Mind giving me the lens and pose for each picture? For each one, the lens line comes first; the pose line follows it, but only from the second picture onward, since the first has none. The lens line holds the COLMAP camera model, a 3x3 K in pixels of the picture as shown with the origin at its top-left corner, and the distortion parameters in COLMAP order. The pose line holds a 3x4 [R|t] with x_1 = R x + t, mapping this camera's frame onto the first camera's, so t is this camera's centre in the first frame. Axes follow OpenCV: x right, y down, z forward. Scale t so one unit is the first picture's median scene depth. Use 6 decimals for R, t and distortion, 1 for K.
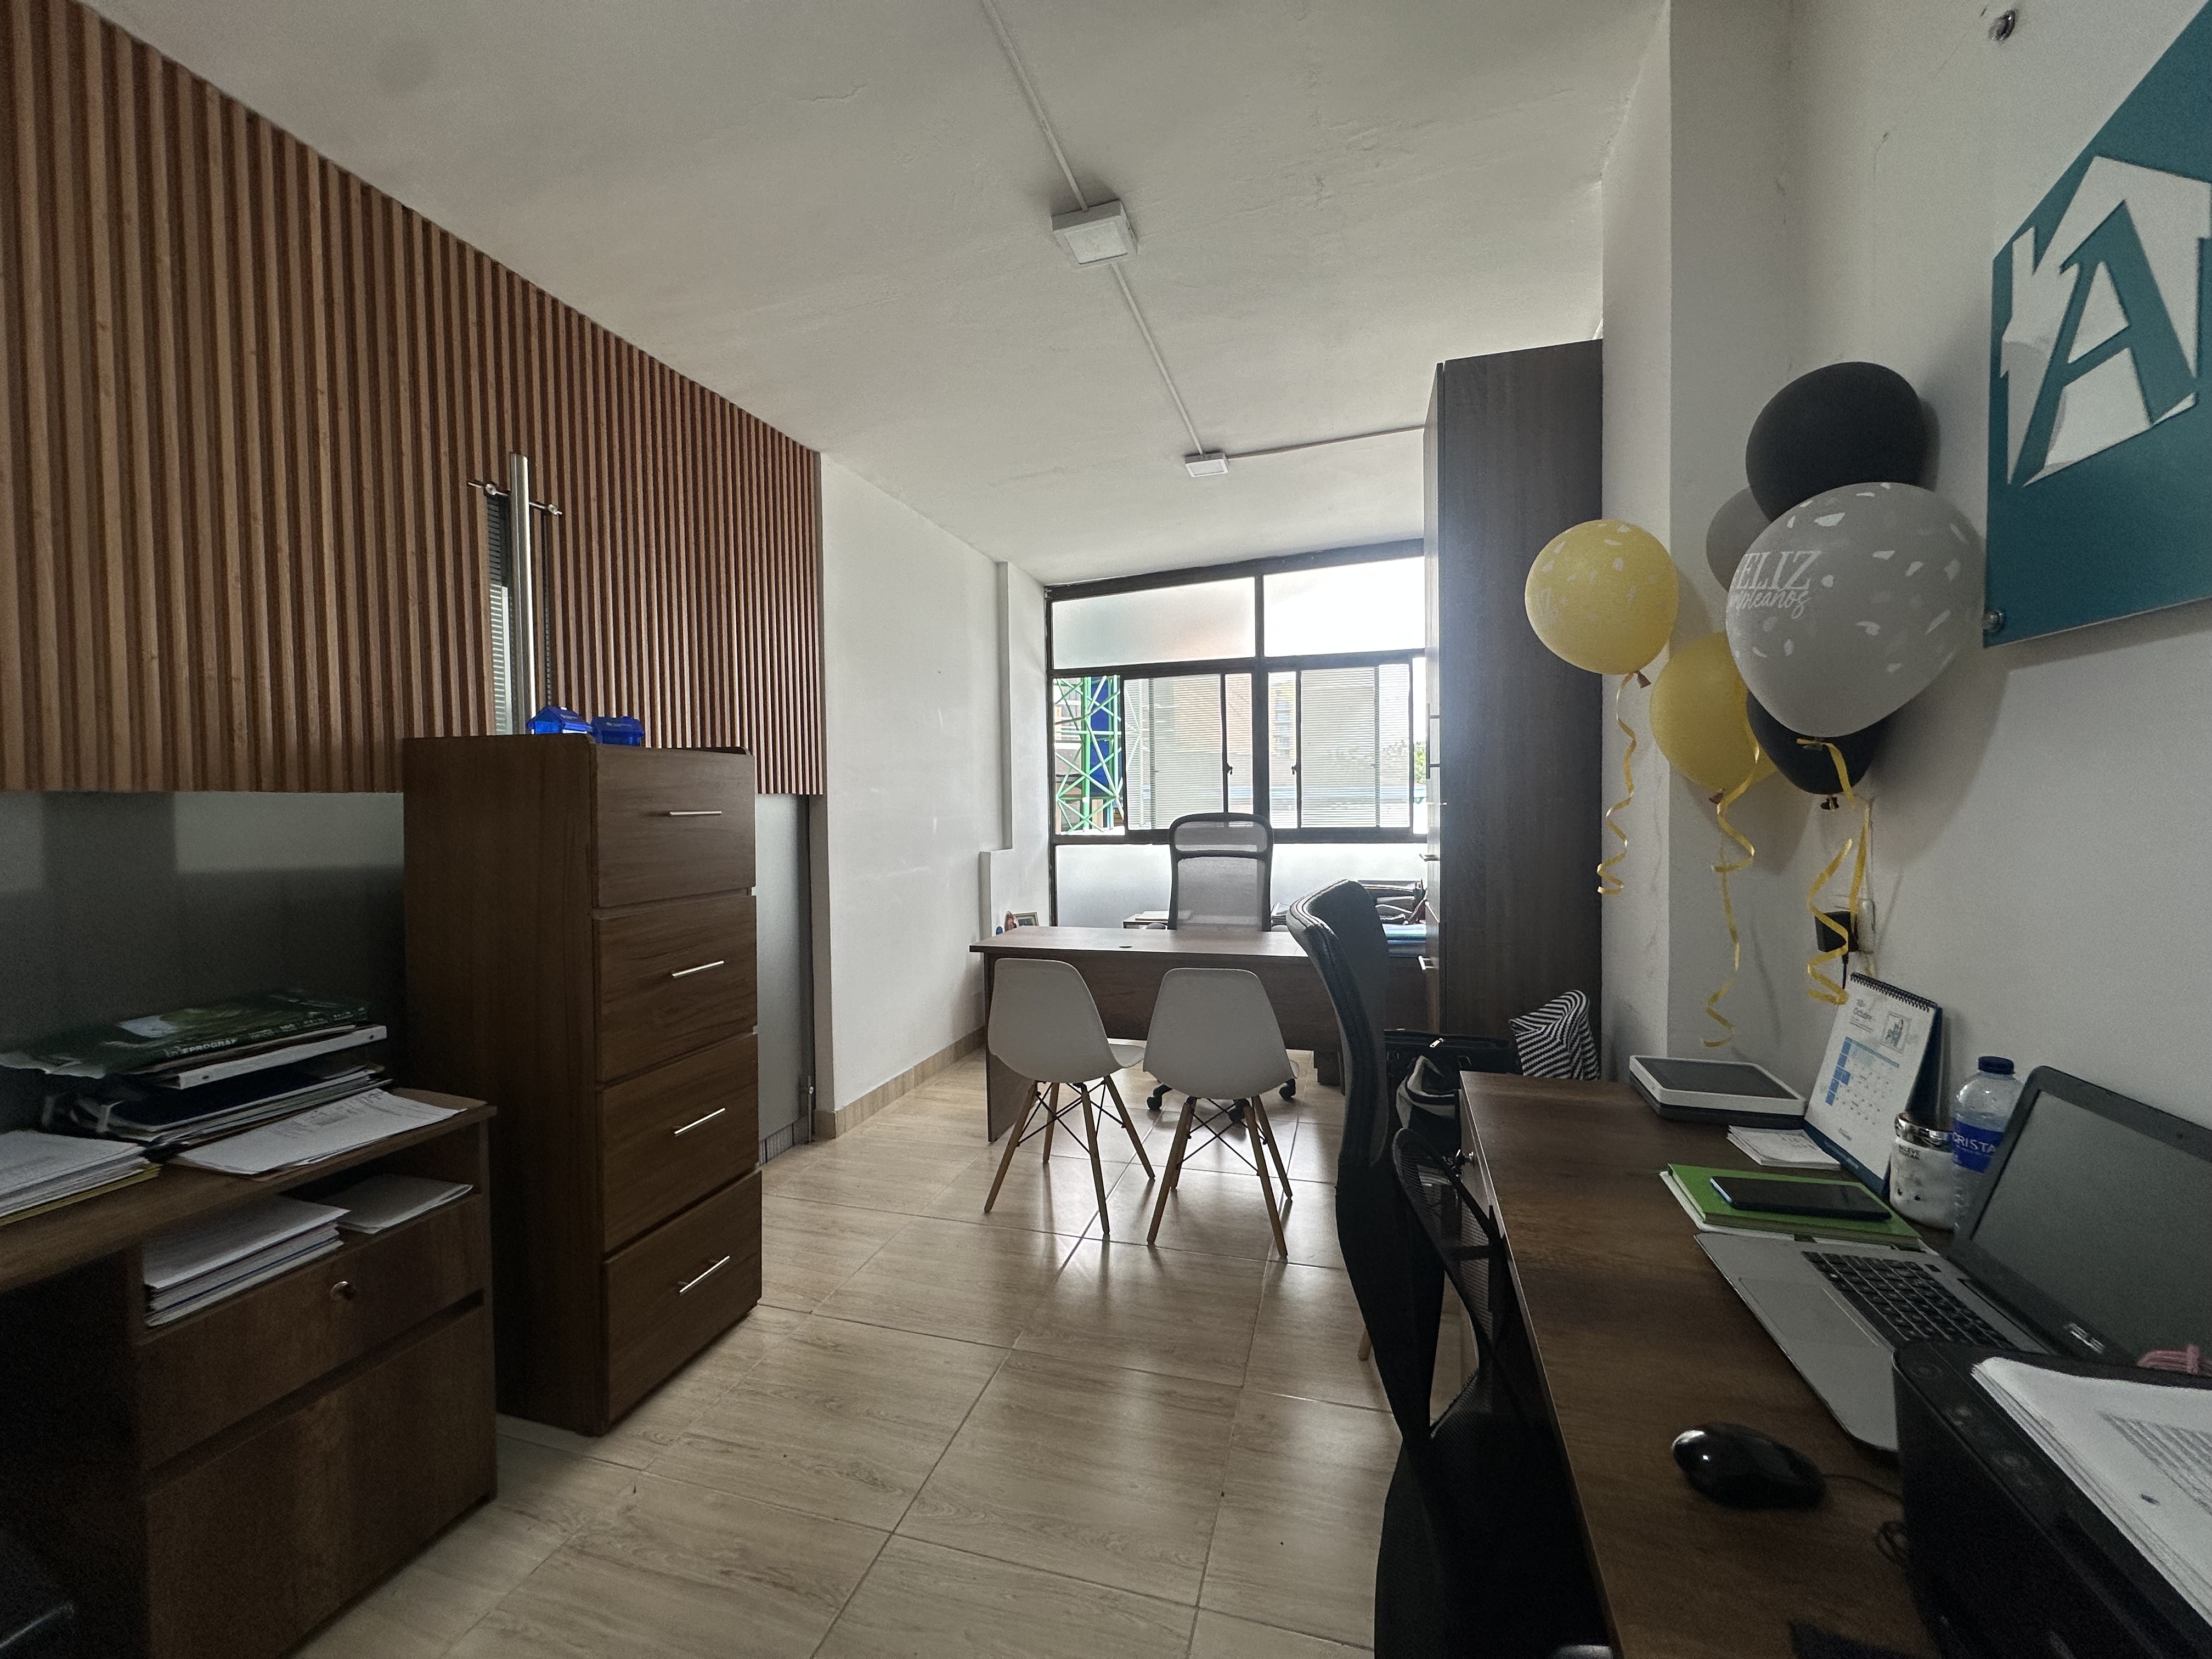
lens RADIAL K [[879.6, 0, 1105.1], [0, 879.6, 825.3], [0, 0, 1]] dist [-0.003749, 0.000881]
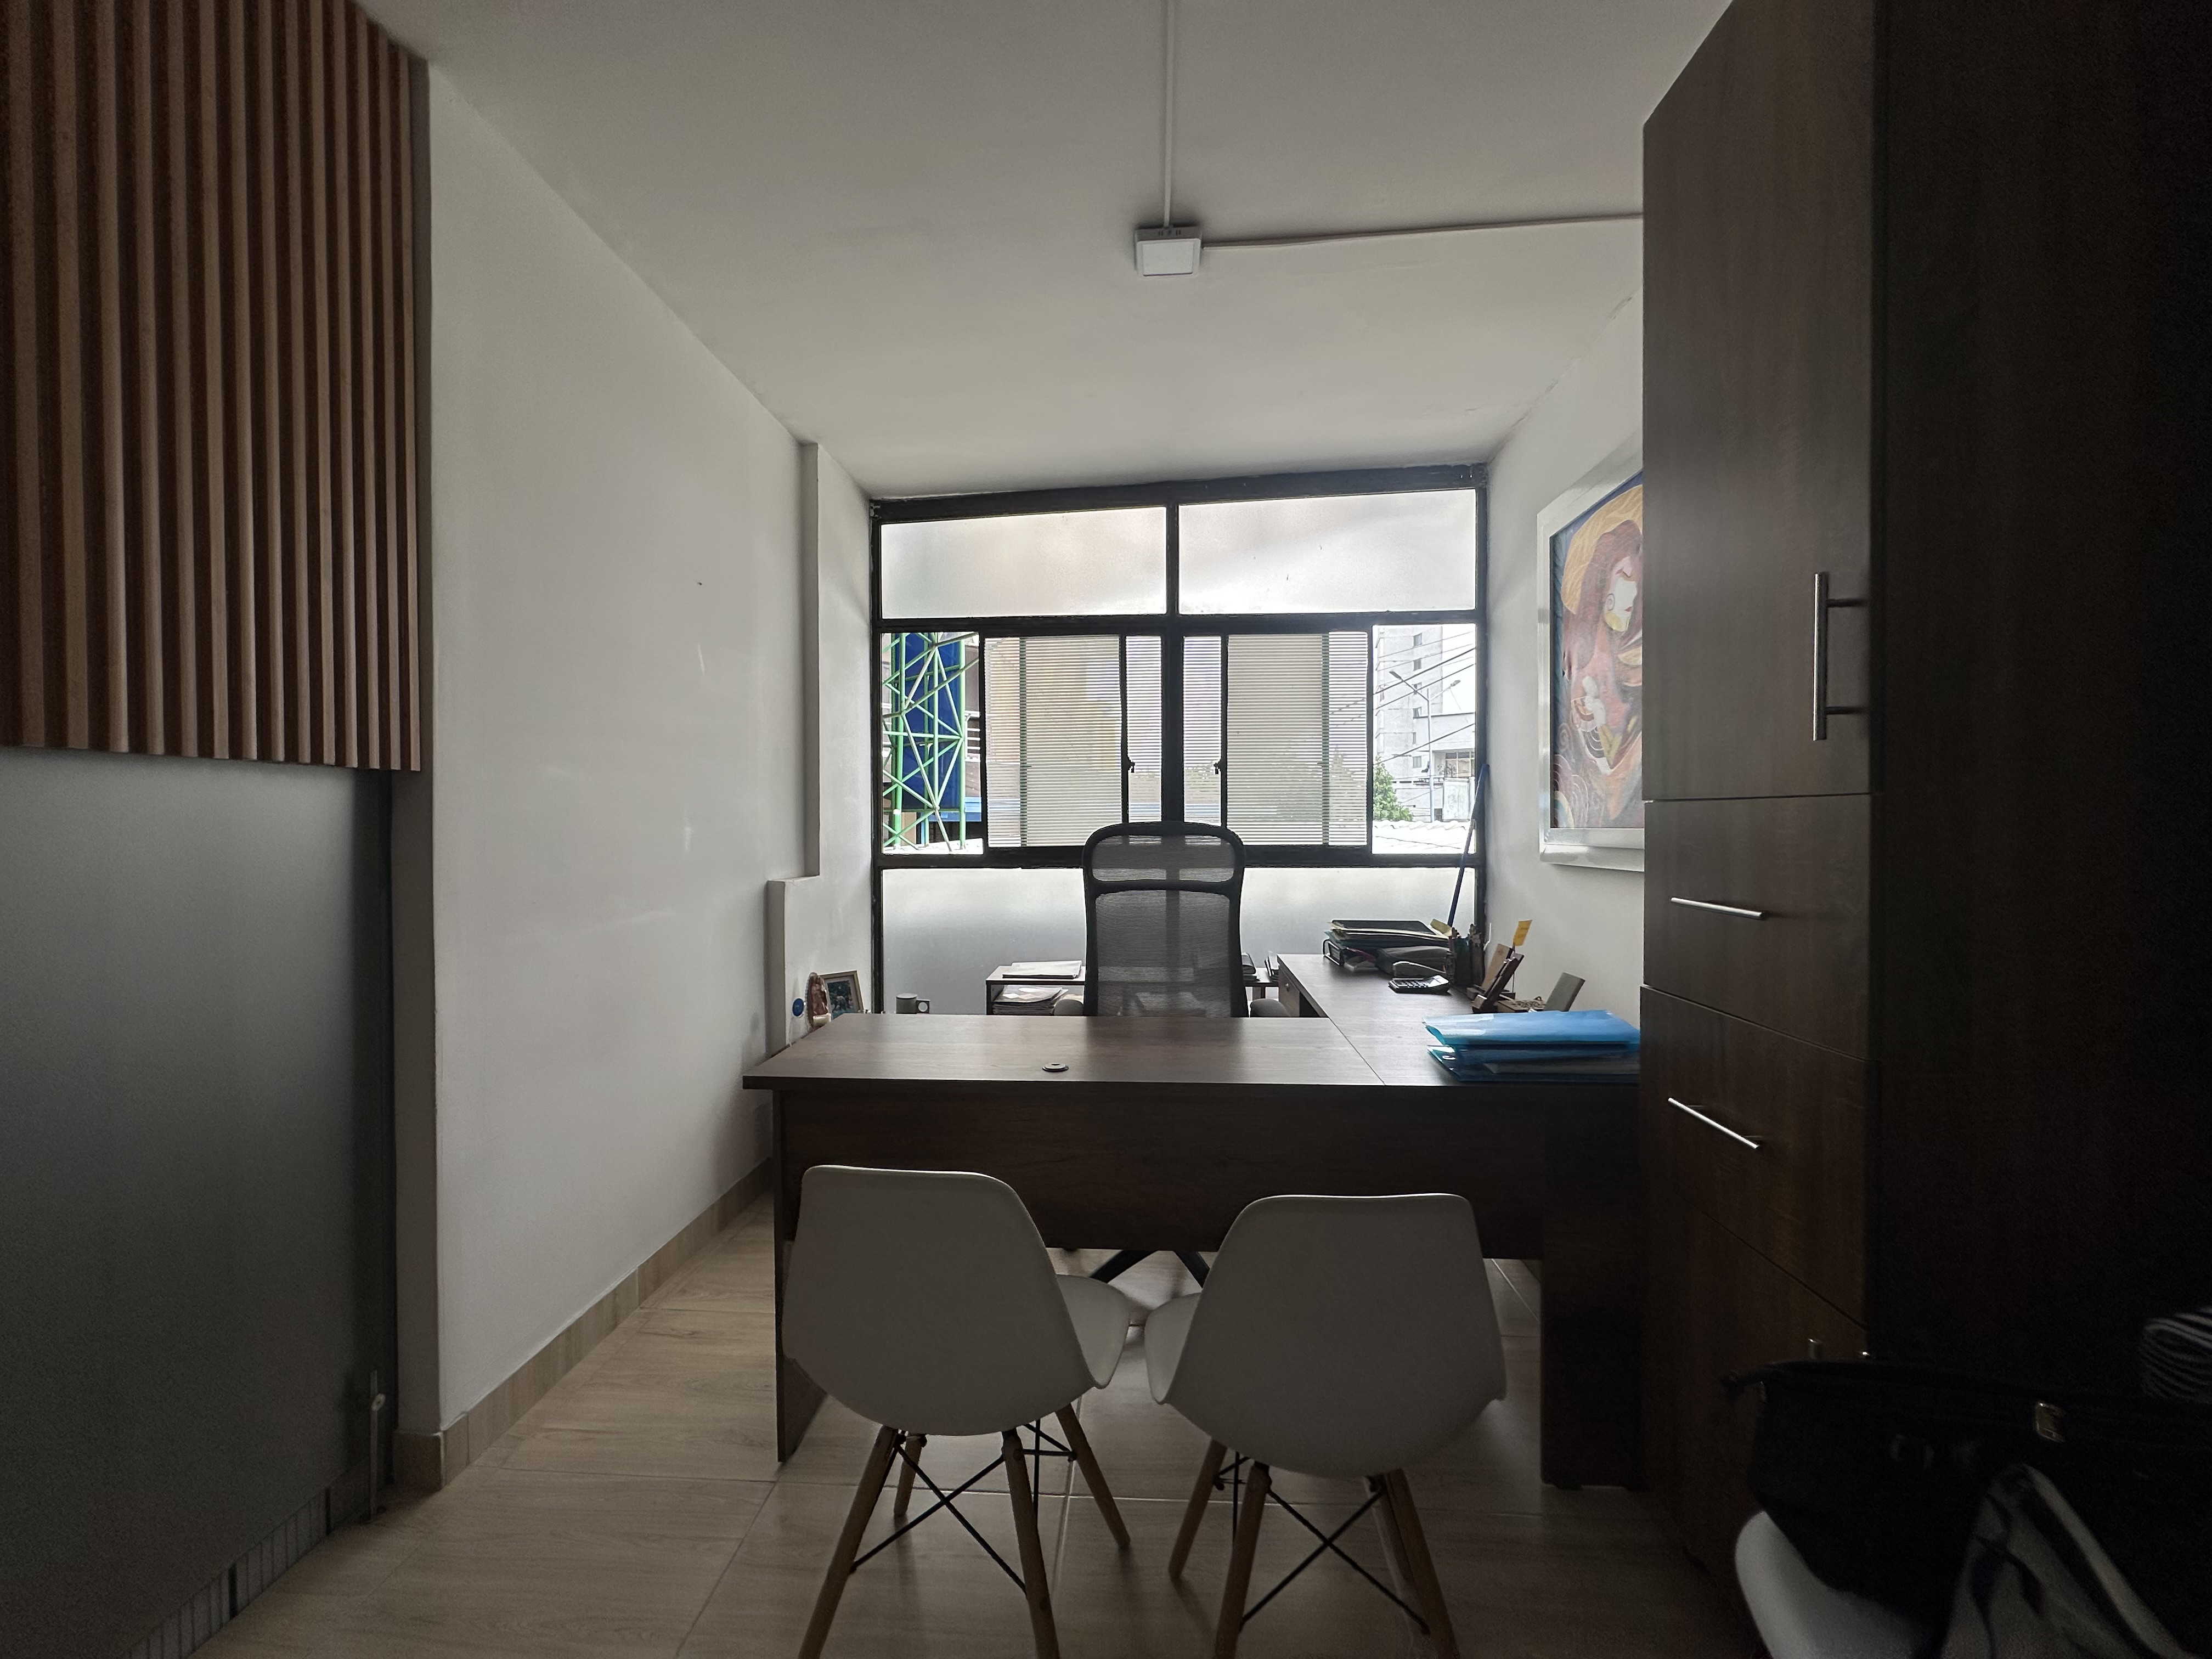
lens RADIAL K [[879.6, 0, 1104.6], [0, 879.6, 827.1], [0, 0, 1]] dist [-0.003749, 0.000881]
pose [[0.974787, 0.010441, 0.222894, -0.080444], [-0.006641, 0.999820, -0.017791, 0.001298], [-0.223039, 0.015862, 0.974680, 0.558859]]
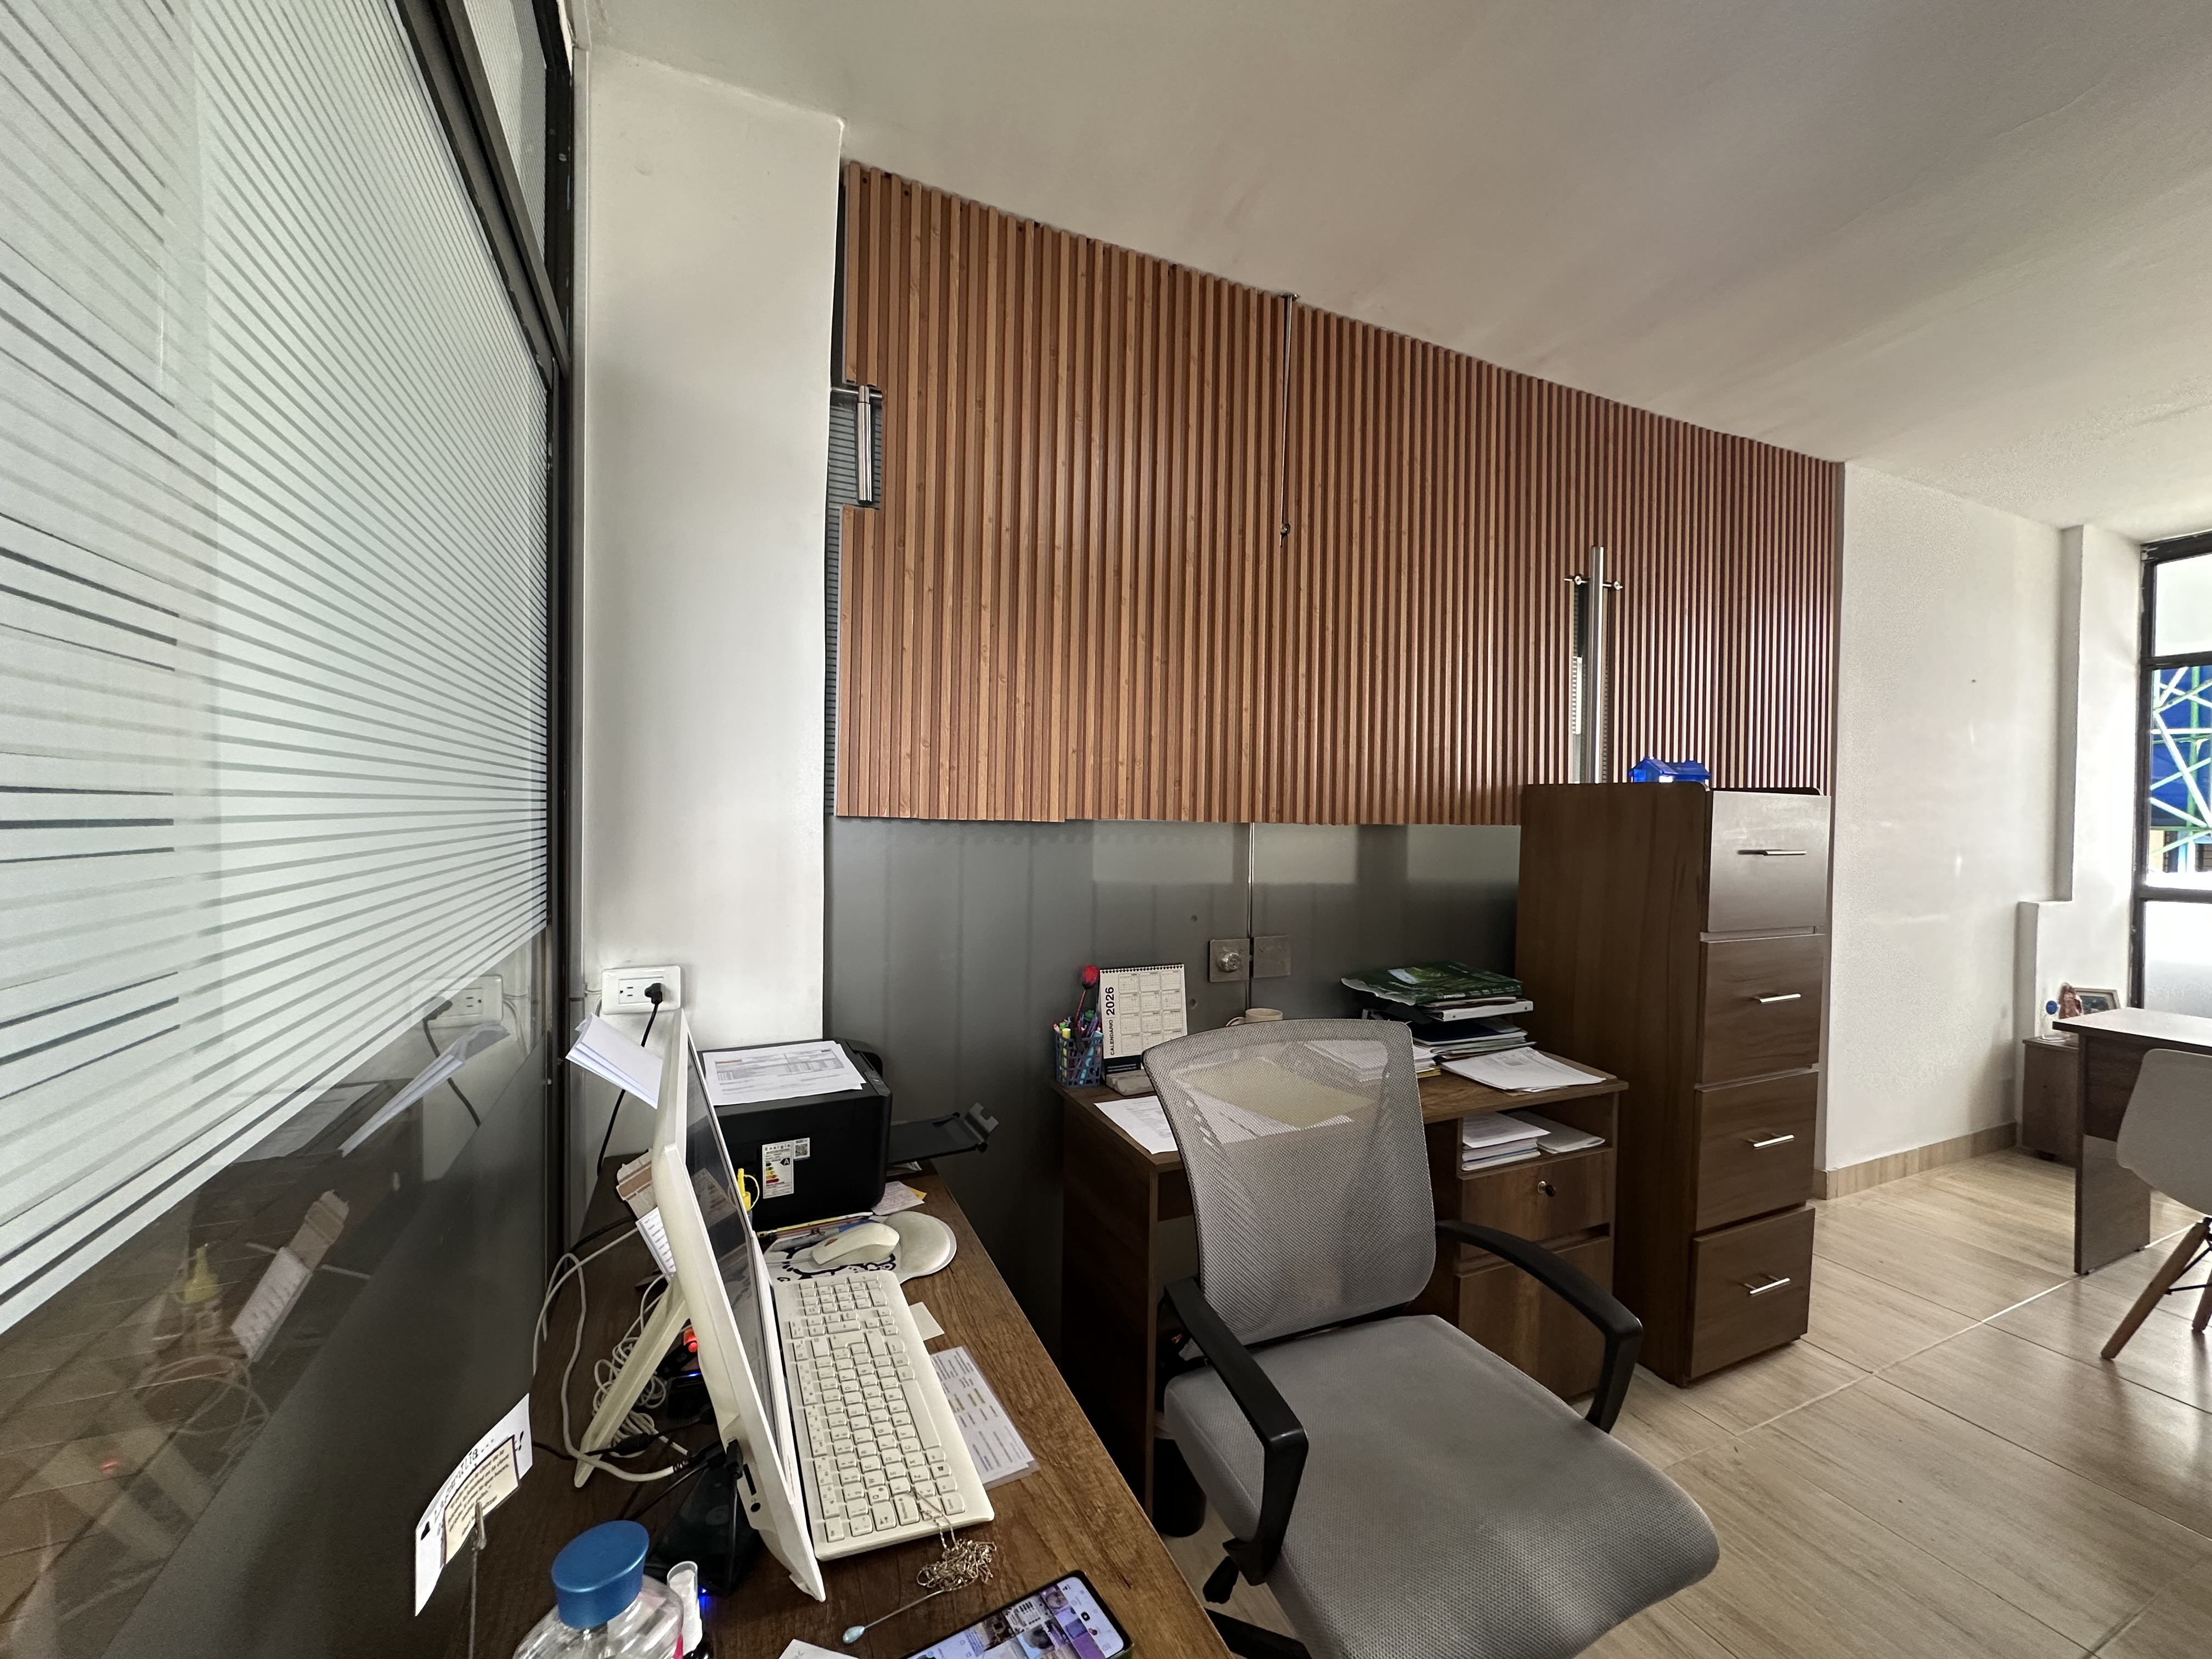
lens RADIAL K [[879.6, 0, 1107.2], [0, 879.6, 827.9], [0, 0, 1]] dist [-0.003749, 0.000881]
pose [[0.653884, 0.035197, -0.755776, -0.145946], [-0.043601, 0.999010, 0.008802, -0.012938], [0.755338, 0.027197, 0.654771, -0.234453]]
